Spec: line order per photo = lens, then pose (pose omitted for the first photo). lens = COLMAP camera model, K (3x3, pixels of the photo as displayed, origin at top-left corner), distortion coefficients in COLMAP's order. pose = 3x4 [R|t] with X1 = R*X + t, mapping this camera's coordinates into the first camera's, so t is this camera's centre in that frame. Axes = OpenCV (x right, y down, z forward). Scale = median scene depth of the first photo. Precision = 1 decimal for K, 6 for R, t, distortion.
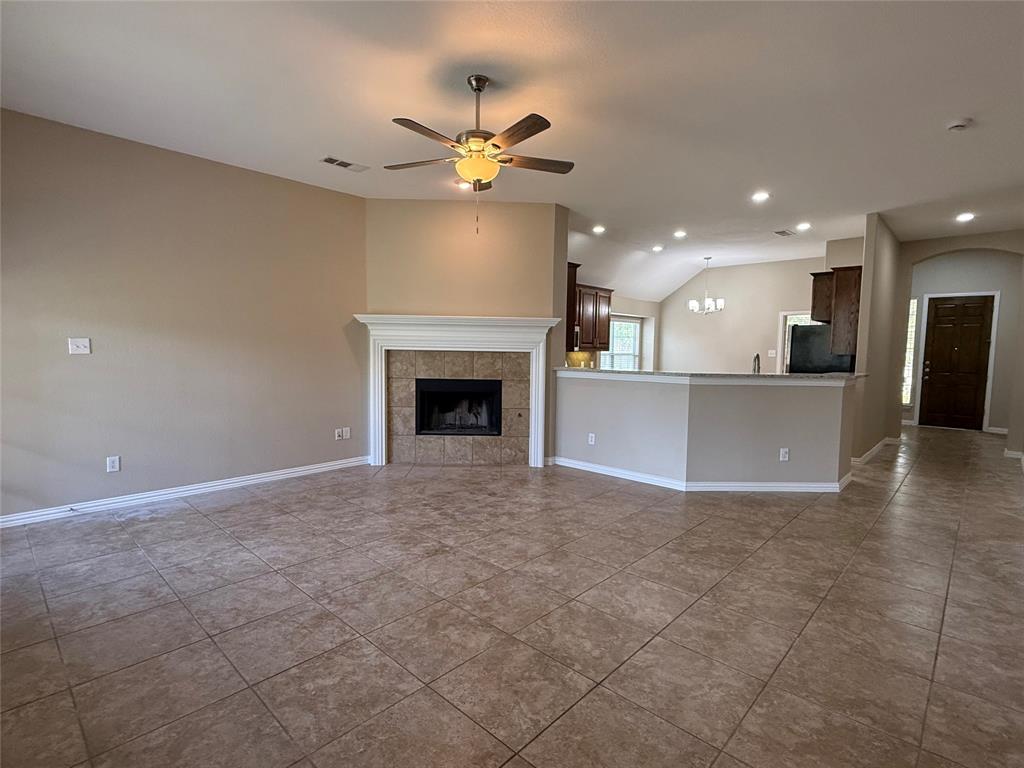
lens RADIAL K [[506.0, 0, 513.2], [0, 506.0, 386.0], [0, 0, 1]] dist [-0.000030, 0.000075]
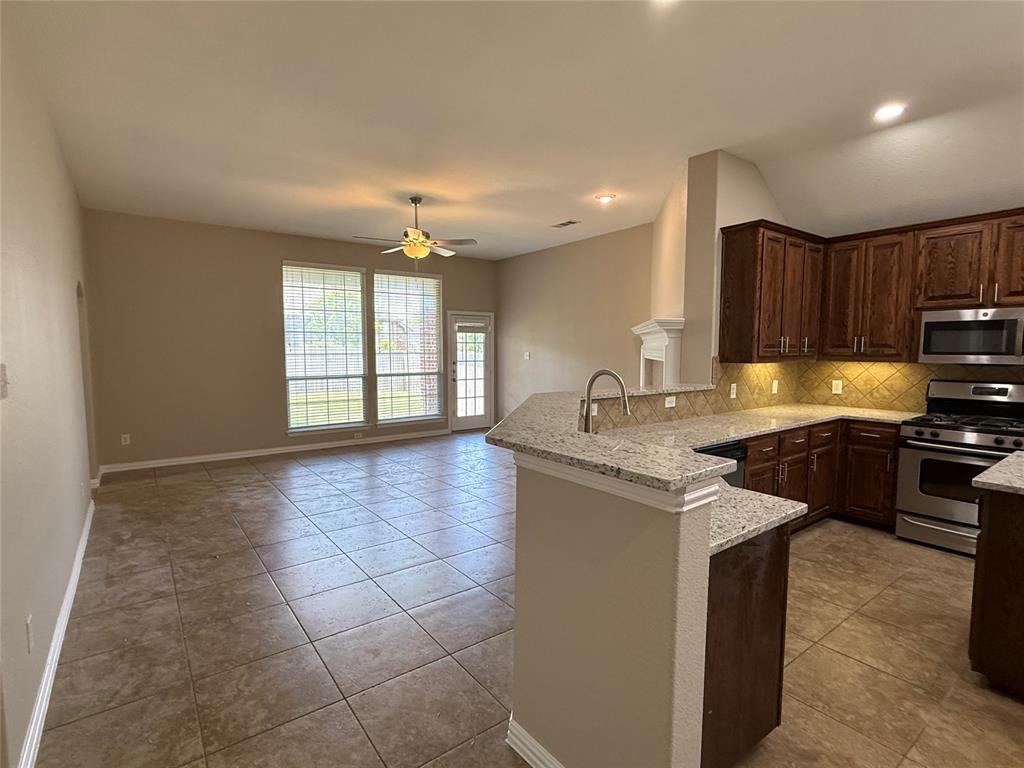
lens RADIAL K [[505.8, 0, 510.5], [0, 505.8, 387.1], [0, 0, 1]] dist [0.000413, -0.000055]
pose [[-0.171557, 0.060467, -0.983317, 0.864226], [-0.075662, 0.994358, 0.074346, -0.069395], [0.982265, 0.087154, -0.166014, 0.900284]]
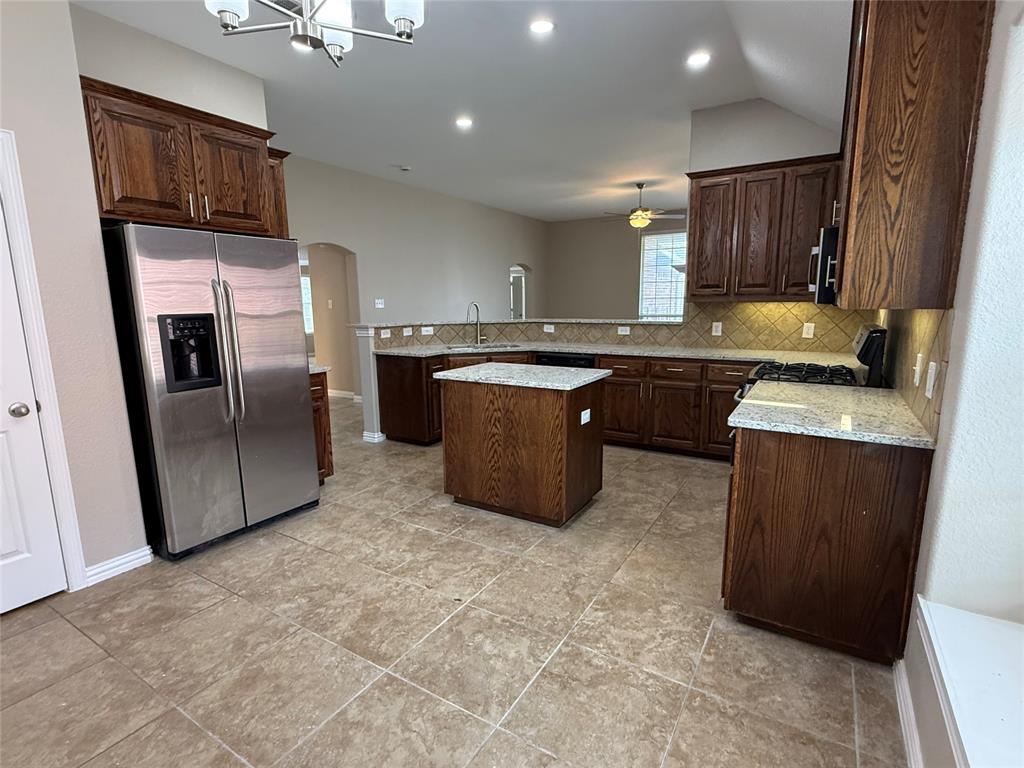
lens RADIAL K [[506.0, 0, 513.2], [0, 506.0, 386.0], [0, 0, 1]] dist [-0.000030, 0.000075]
pose [[-0.978917, 0.030550, -0.201961, 0.557281], [-0.018683, 0.971214, 0.237473, -0.130453], [0.203402, 0.236240, -0.950168, 1.824999]]
